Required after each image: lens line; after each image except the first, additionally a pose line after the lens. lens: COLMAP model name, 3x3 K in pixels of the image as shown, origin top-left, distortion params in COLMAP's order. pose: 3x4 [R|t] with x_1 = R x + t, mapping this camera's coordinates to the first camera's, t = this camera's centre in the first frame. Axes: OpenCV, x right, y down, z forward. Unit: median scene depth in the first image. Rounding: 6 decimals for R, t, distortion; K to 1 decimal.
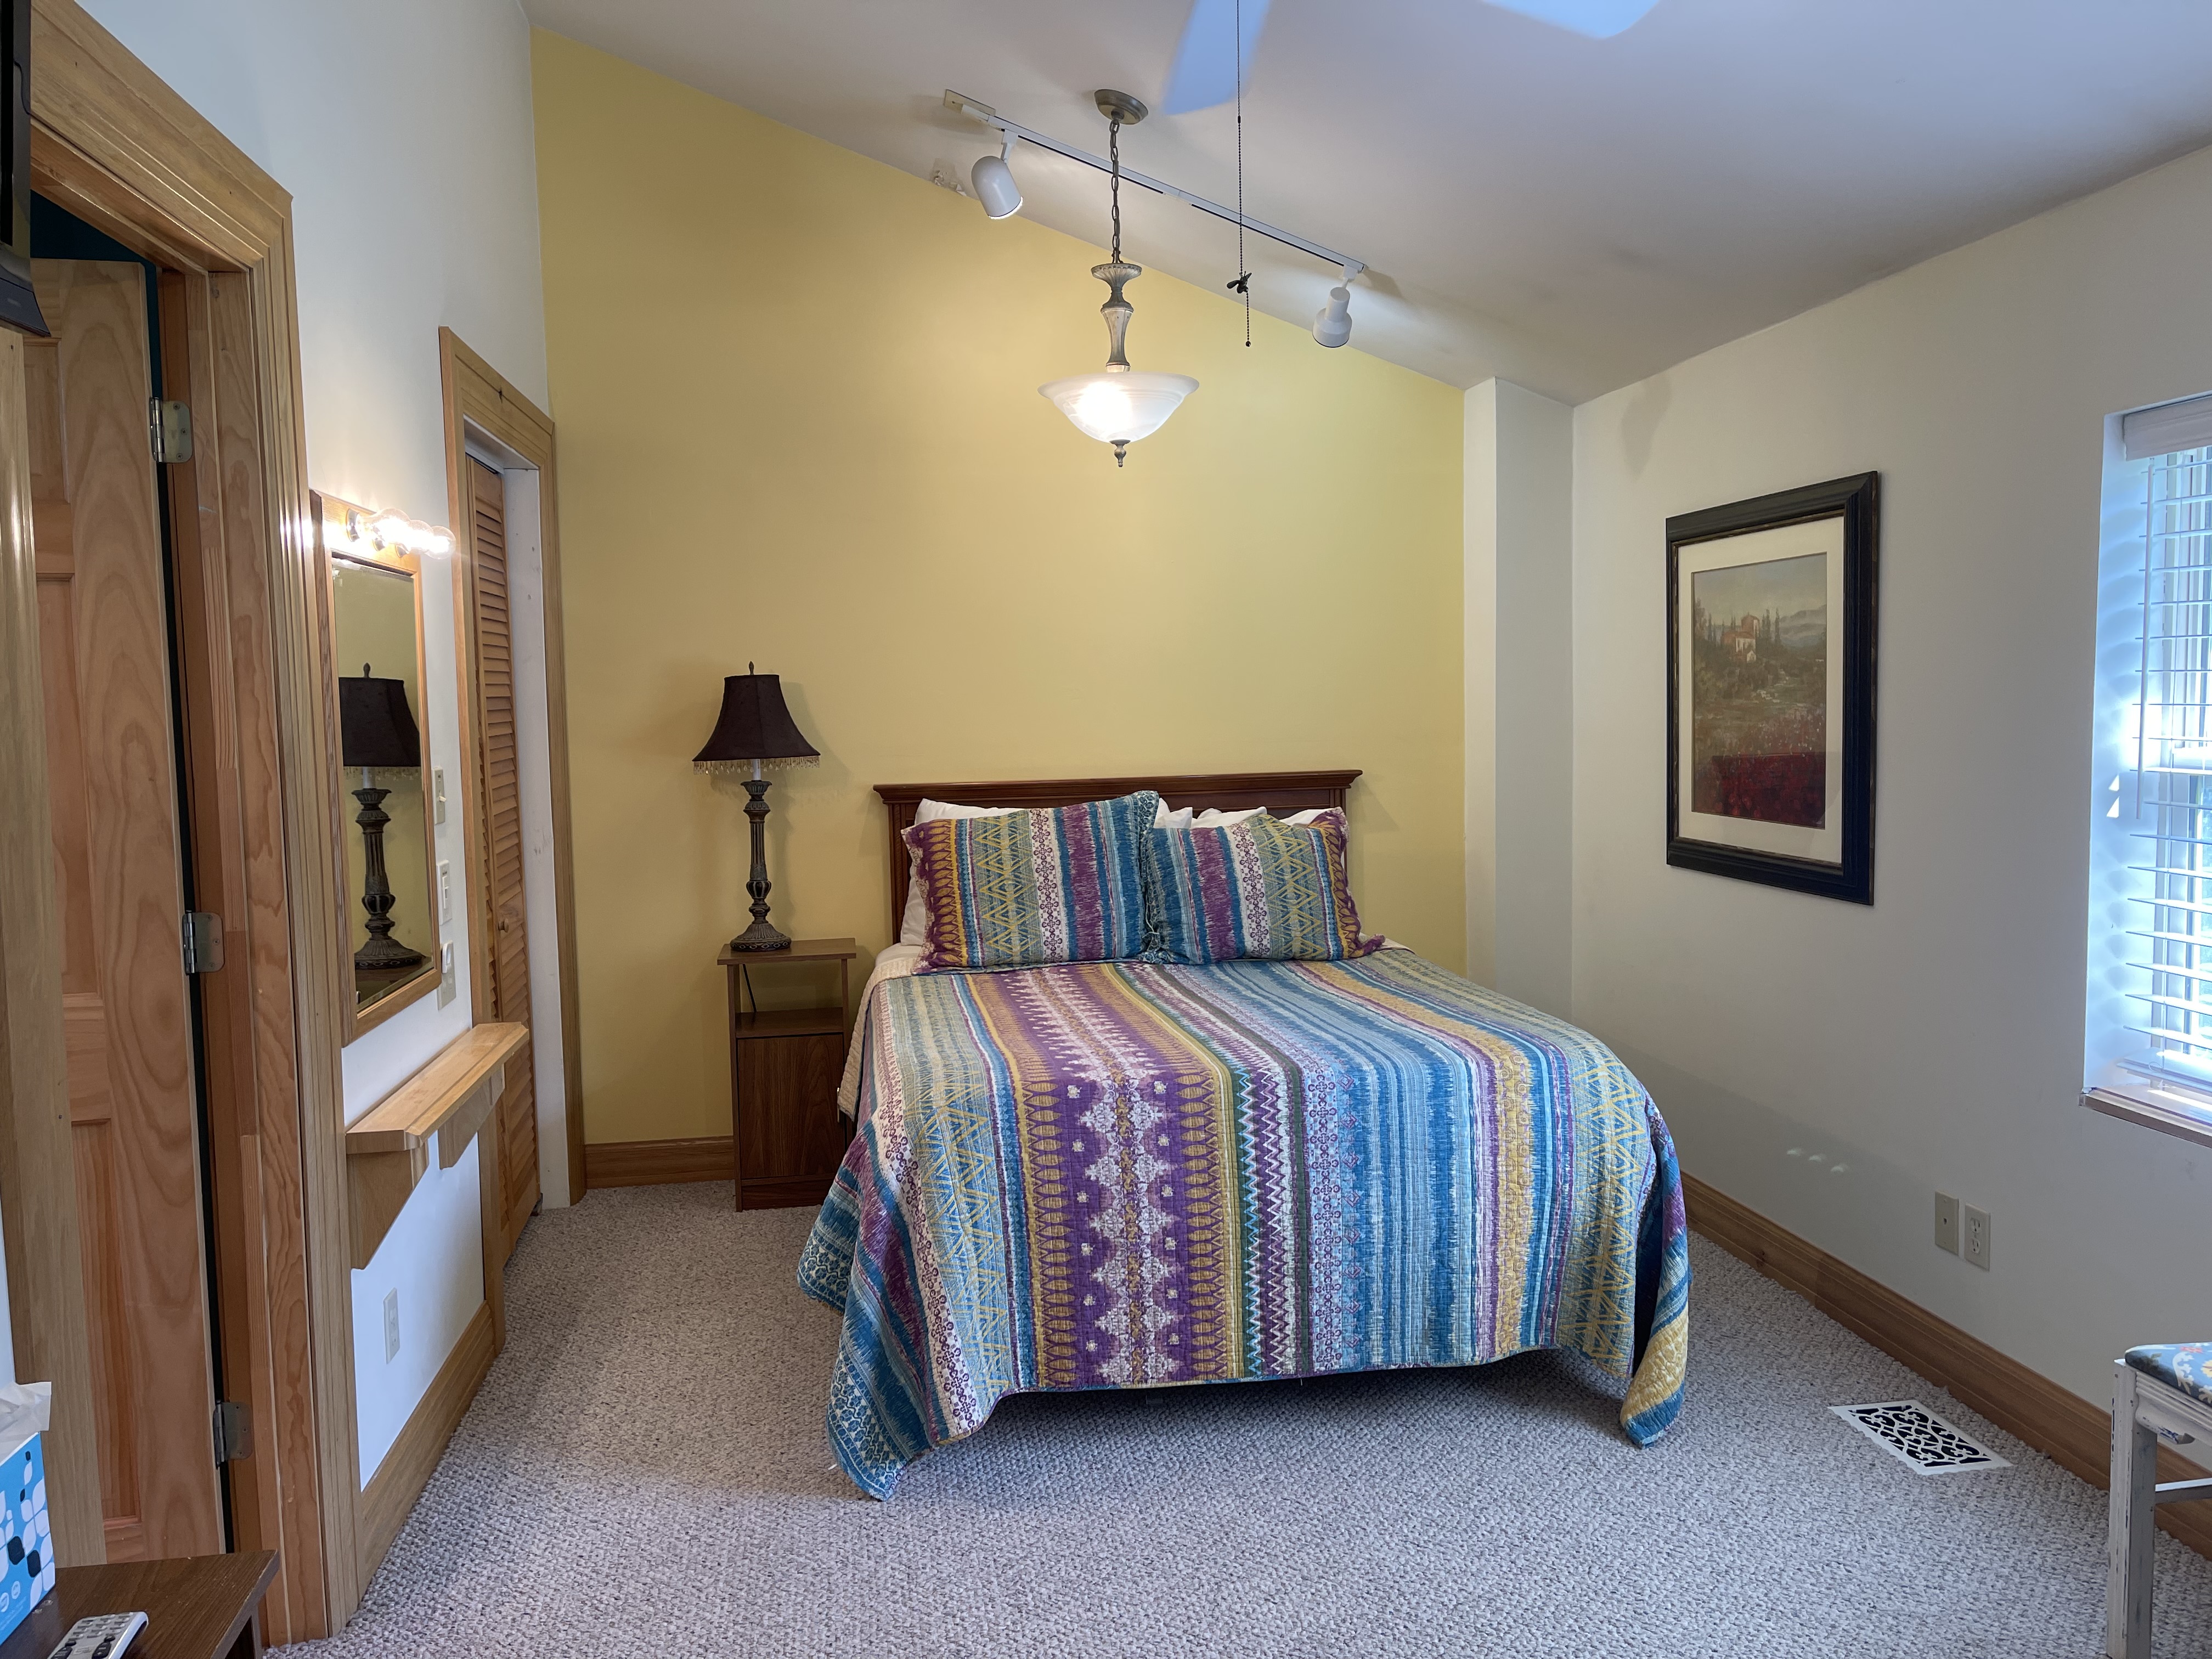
lens RADIAL K [[1682.6, 0, 1114.7], [0, 1682.6, 817.1], [0, 0, 1]] dist [0.080081, -0.093316]
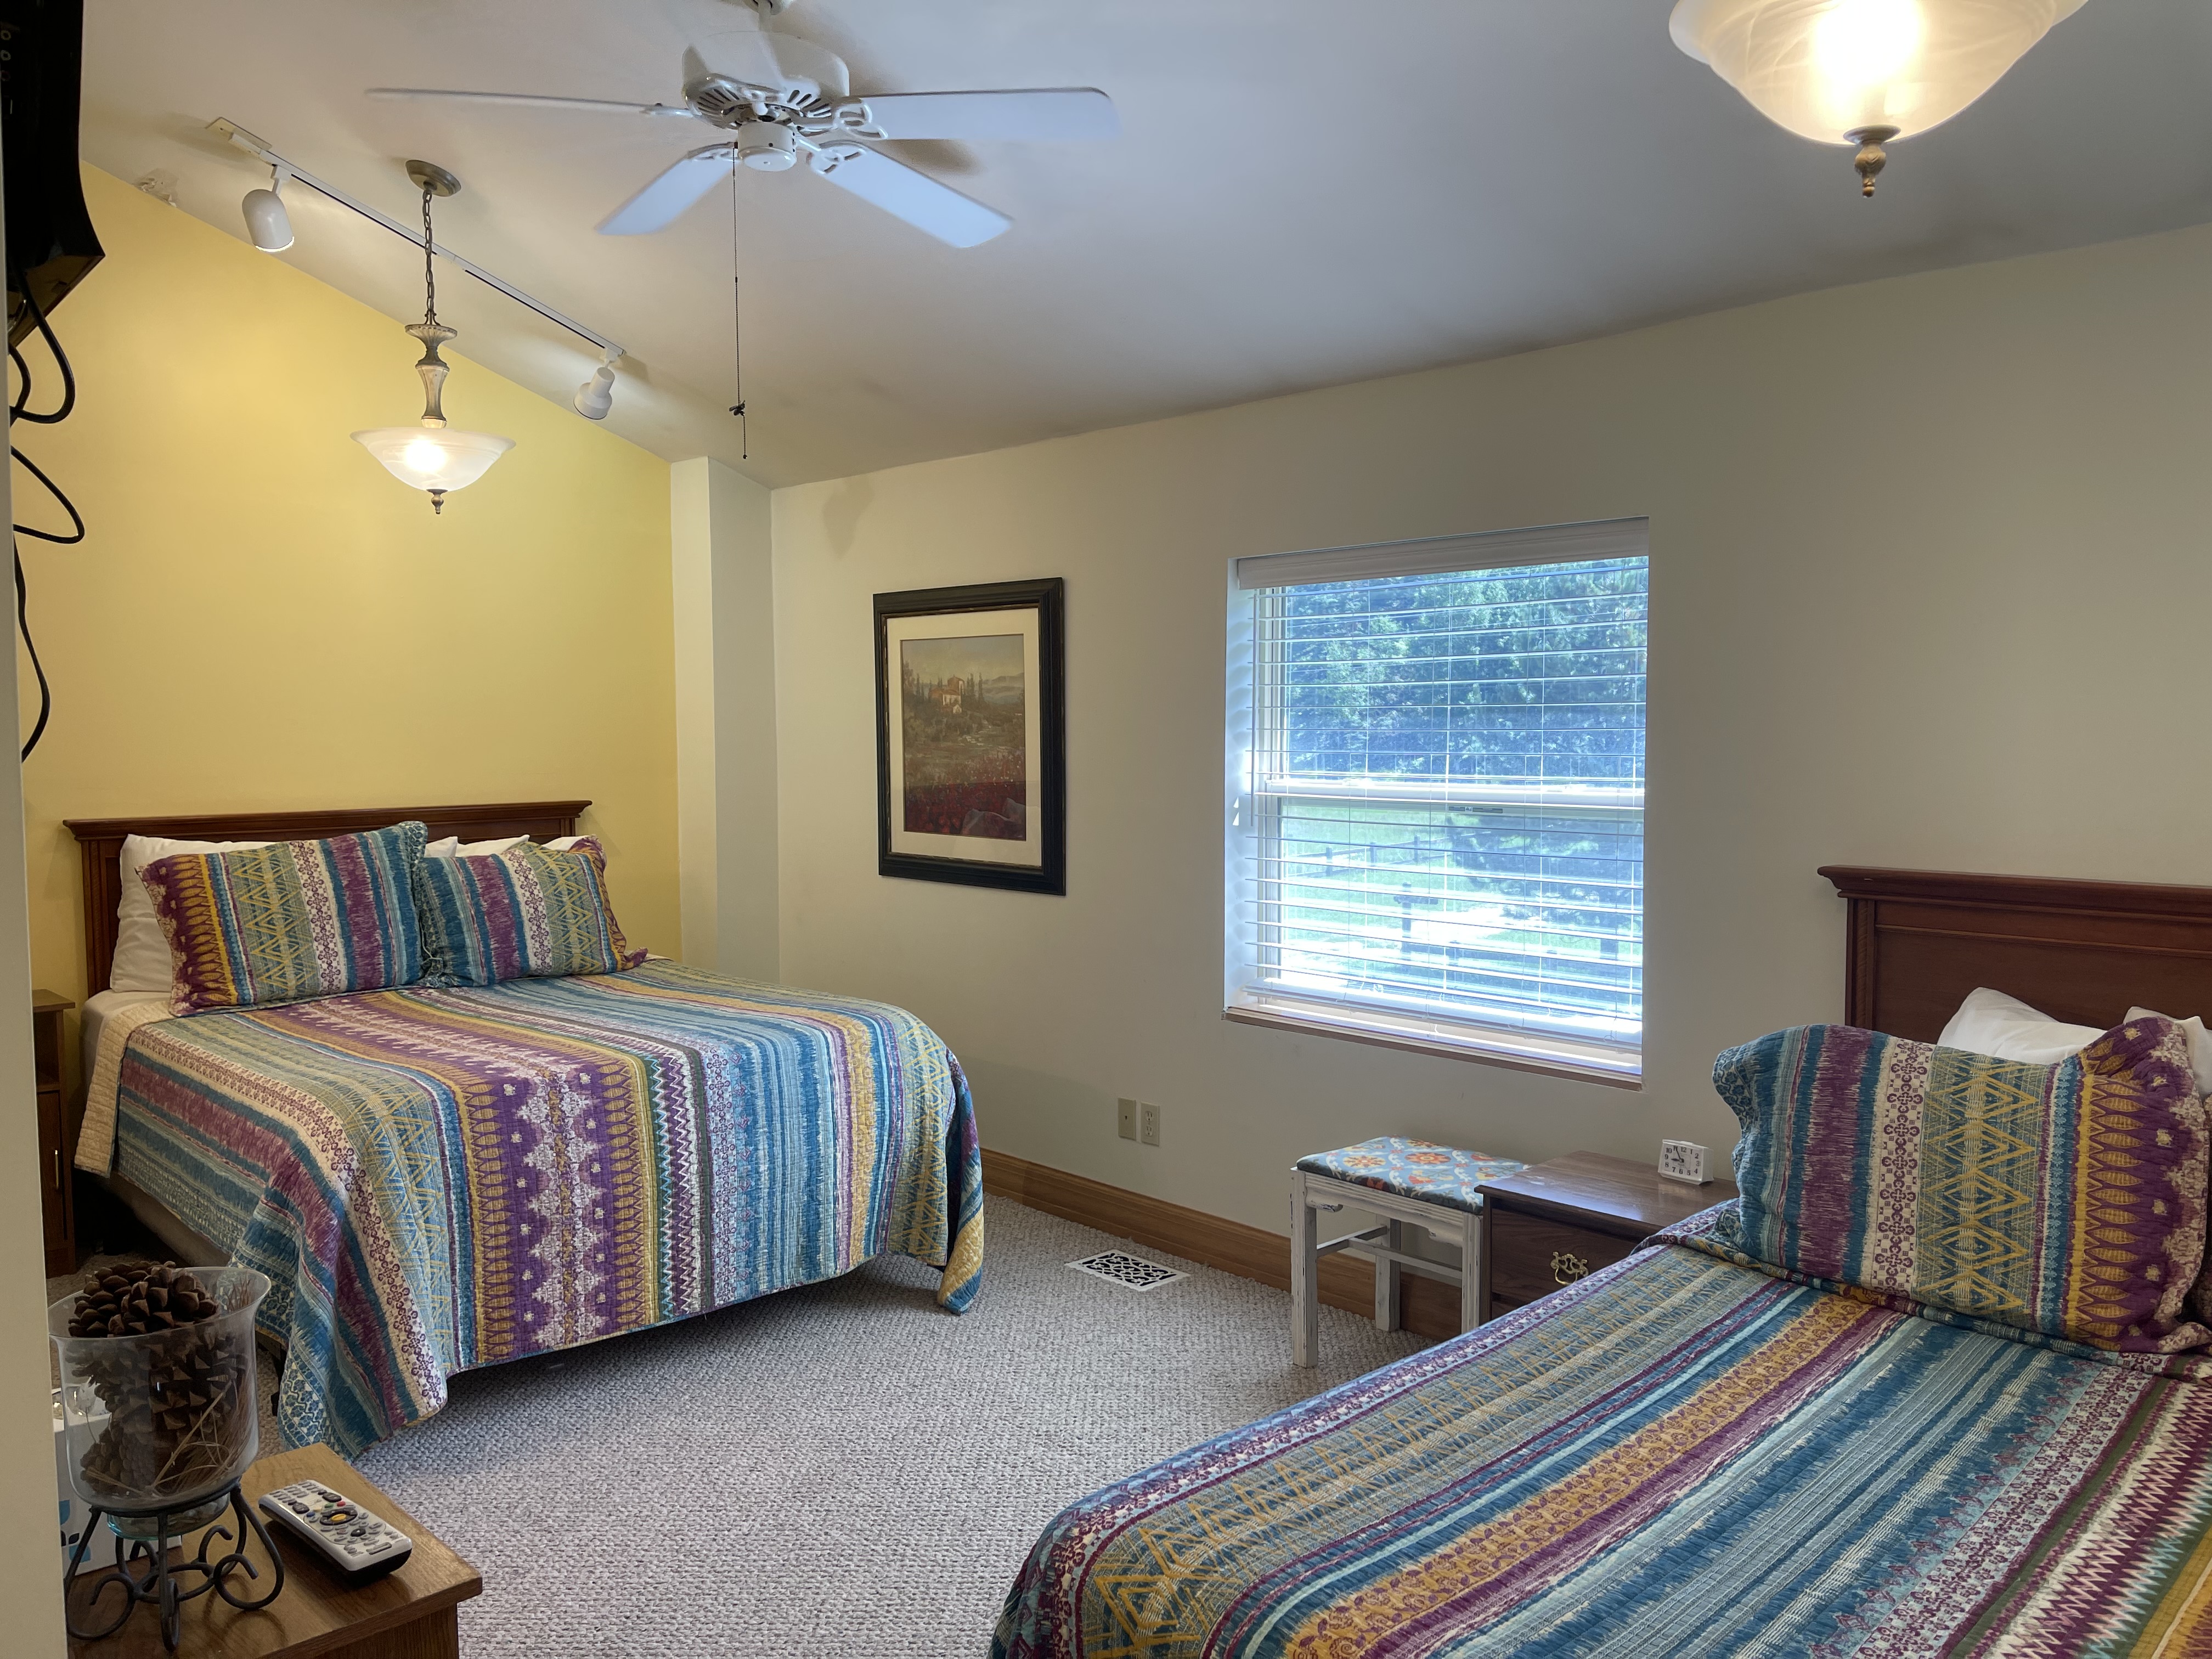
lens RADIAL K [[1682.6, 0, 1122.8], [0, 1682.6, 808.2], [0, 0, 1]] dist [0.080081, -0.093316]
pose [[0.818325, -0.009379, 0.574679, -0.314975], [0.025116, 0.999495, -0.019452, 0.010258], [-0.574206, 0.030351, 0.818148, -0.137730]]
